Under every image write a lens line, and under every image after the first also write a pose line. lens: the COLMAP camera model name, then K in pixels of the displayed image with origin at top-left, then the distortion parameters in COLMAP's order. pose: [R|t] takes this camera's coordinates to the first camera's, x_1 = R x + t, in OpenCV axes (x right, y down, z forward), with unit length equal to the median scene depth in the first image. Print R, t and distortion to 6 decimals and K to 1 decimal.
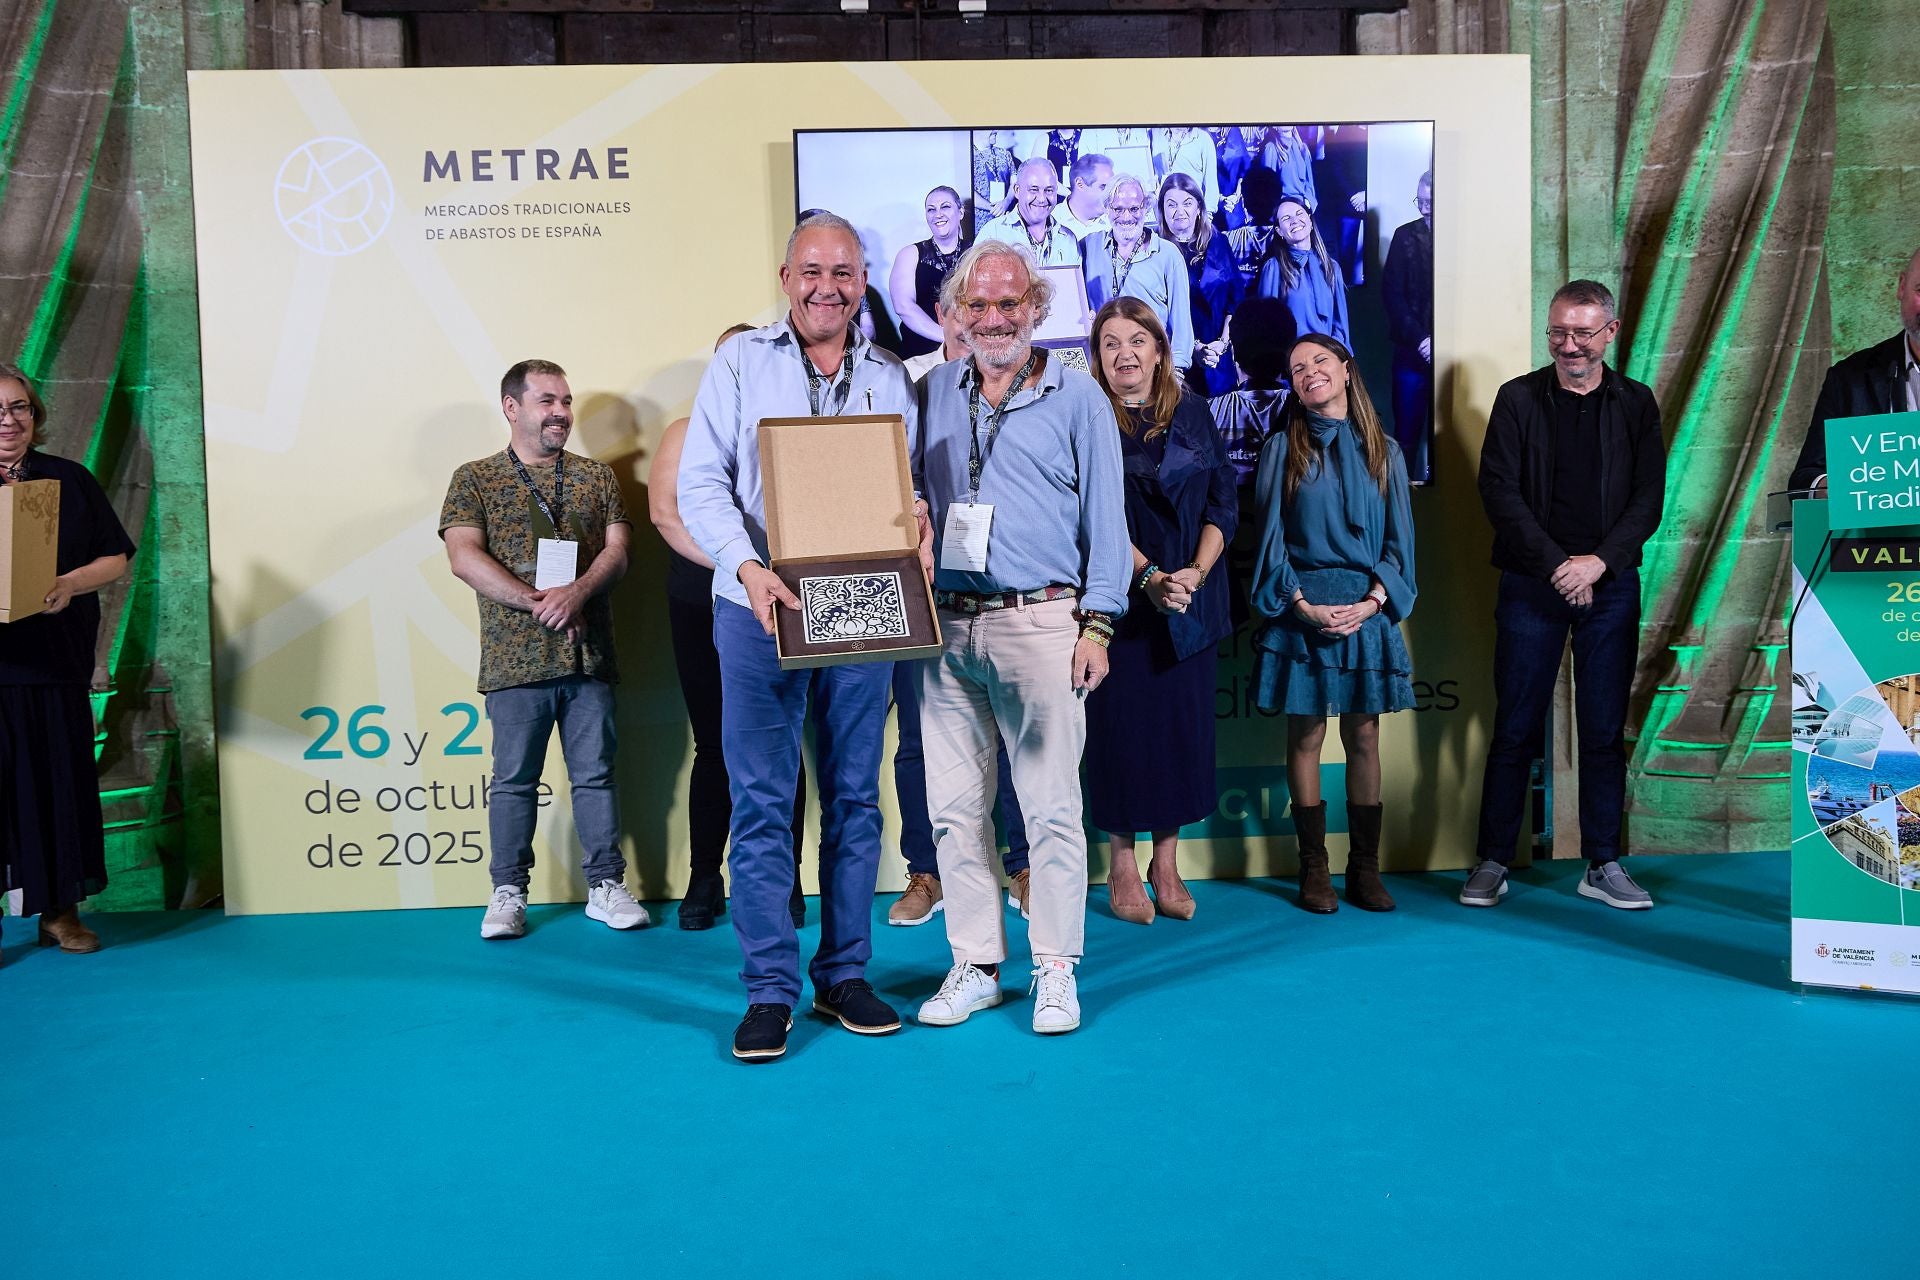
lens RADIAL K [[1648.8, 0, 970.7], [0, 1648.8, 607.0], [0, 0, 1]] dist [0.010396, 0.061589]
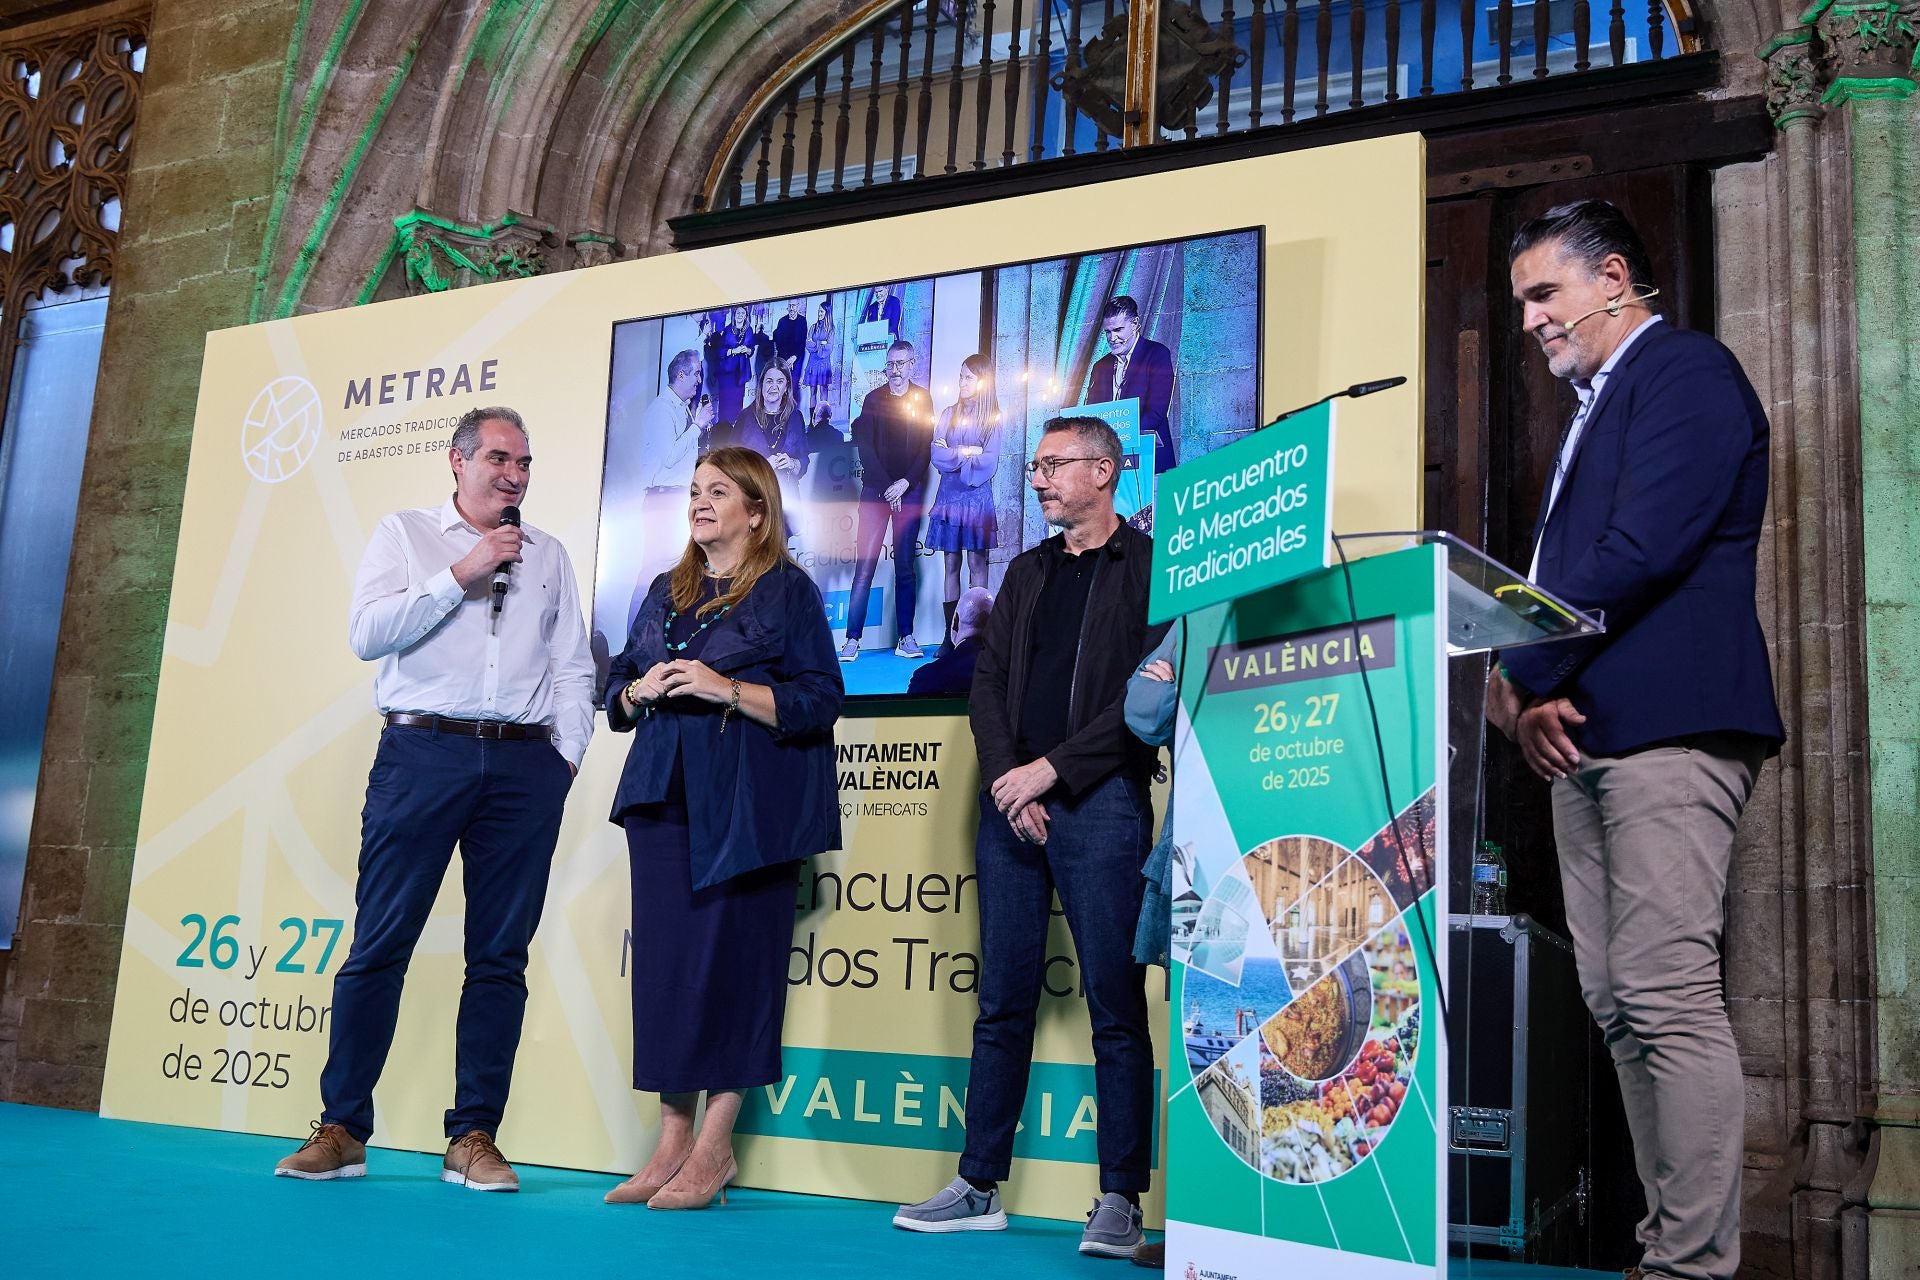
lens RADIAL K [[2121.7, 0, 950.4], [0, 2121.7, 583.2], [0, 0, 1]] dist [0.005102, 0.000000]
pose [[0.846682, -0.041290, -0.530495, 0.892112], [-0.095921, 0.968808, -0.228496, 0.144806], [0.523382, 0.244349, 0.816311, 0.209136]]
